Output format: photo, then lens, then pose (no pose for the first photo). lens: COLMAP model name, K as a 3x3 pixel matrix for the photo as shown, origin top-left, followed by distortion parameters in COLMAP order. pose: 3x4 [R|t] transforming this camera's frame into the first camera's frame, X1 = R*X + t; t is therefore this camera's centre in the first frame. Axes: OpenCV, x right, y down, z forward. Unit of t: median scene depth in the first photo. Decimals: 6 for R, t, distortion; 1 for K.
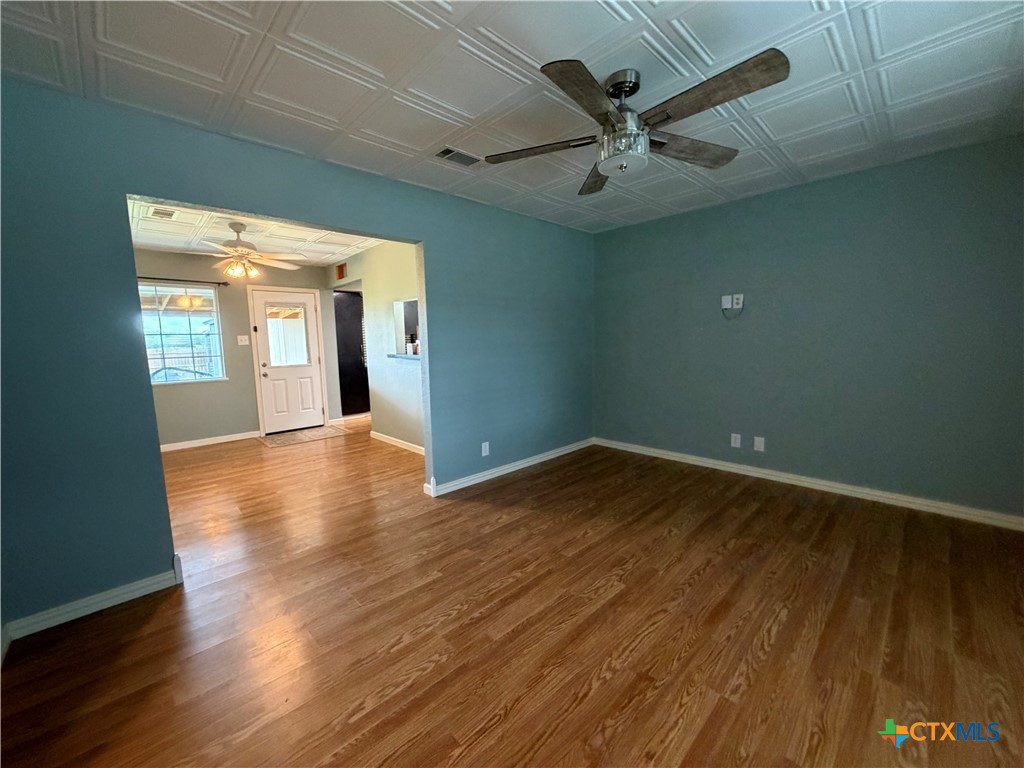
lens RADIAL K [[408.5, 0, 517.0], [0, 408.5, 381.0], [0, 0, 1]] dist [0.017057, 0.001688]
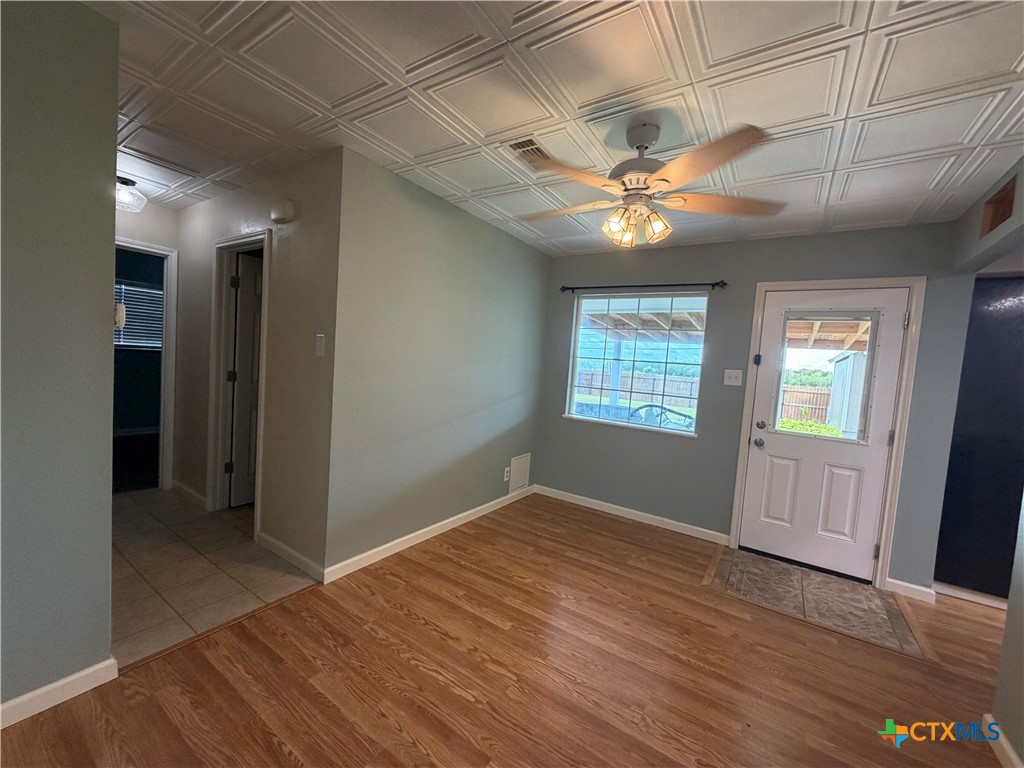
lens RADIAL K [[408.5, 0, 519.1], [0, 408.5, 383.0], [0, 0, 1]] dist [0.017057, 0.001688]
pose [[0.218220, 0.094486, -0.971315, -0.154991], [-0.183950, 0.981443, 0.054144, -0.064515], [0.958406, 0.166858, 0.231551, 0.551297]]
